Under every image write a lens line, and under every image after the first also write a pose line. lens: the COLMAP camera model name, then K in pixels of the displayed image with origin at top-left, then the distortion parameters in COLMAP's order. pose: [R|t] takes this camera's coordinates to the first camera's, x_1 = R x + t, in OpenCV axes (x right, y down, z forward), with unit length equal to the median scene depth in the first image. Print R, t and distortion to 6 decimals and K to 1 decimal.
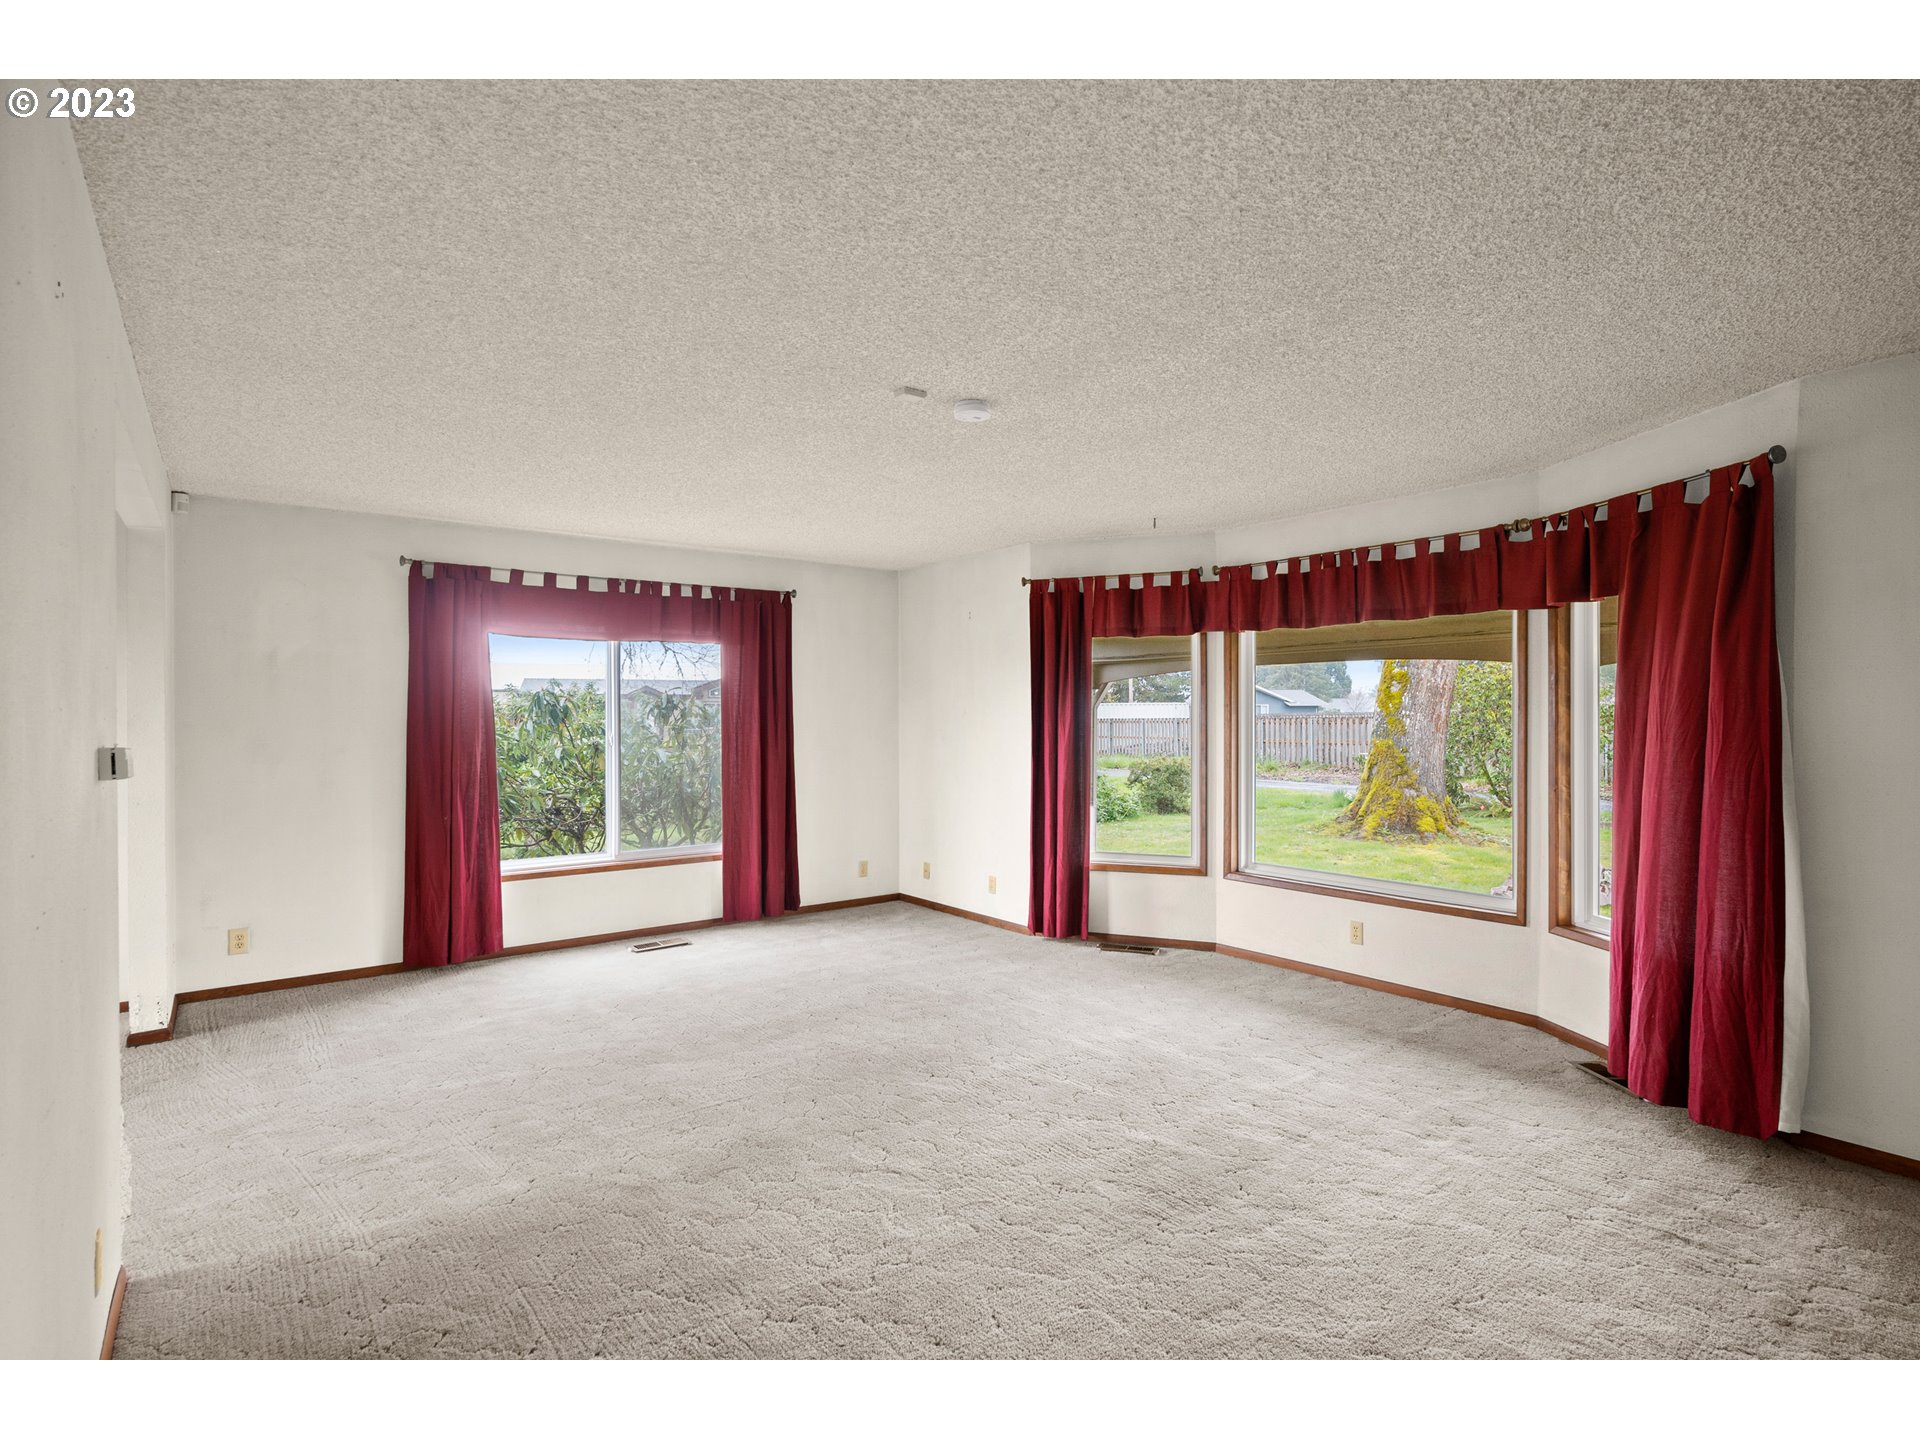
lens RADIAL K [[954.9, 0, 955.8], [0, 954.9, 718.5], [0, 0, 1]] dist [-0.005576, -0.000540]
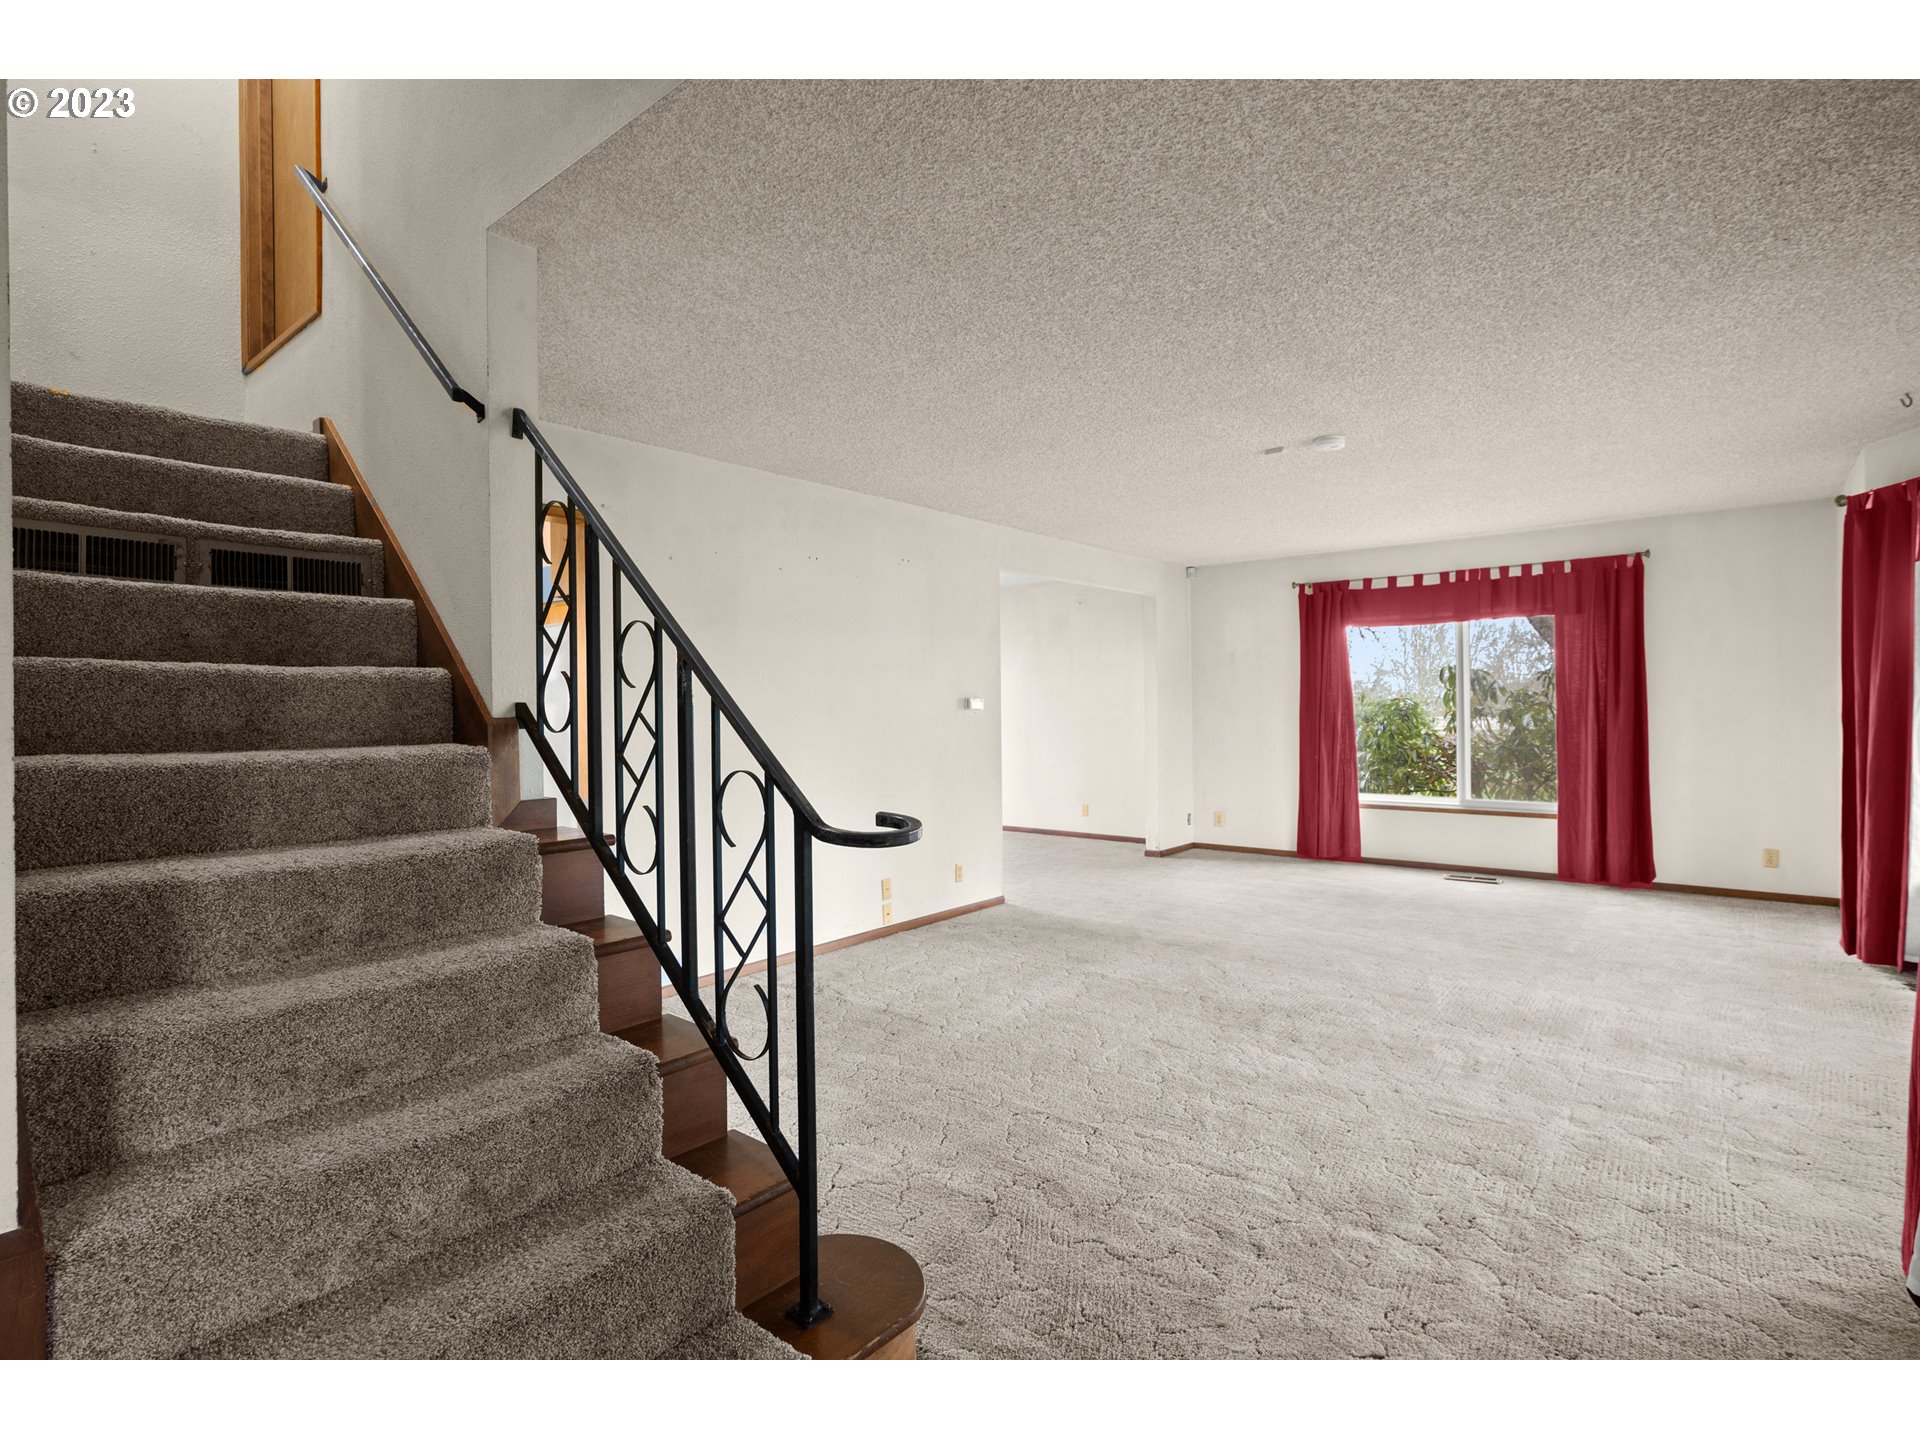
lens RADIAL K [[1016.3, 0, 956.9], [0, 1016.3, 720.1], [0, 0, 1]] dist [0.000075, -0.000053]
pose [[0.201248, 0.009593, -0.979493, 0.803050], [0.006278, 0.999919, 0.011083, 0.024116], [0.979520, -0.008380, 0.201172, 0.134557]]
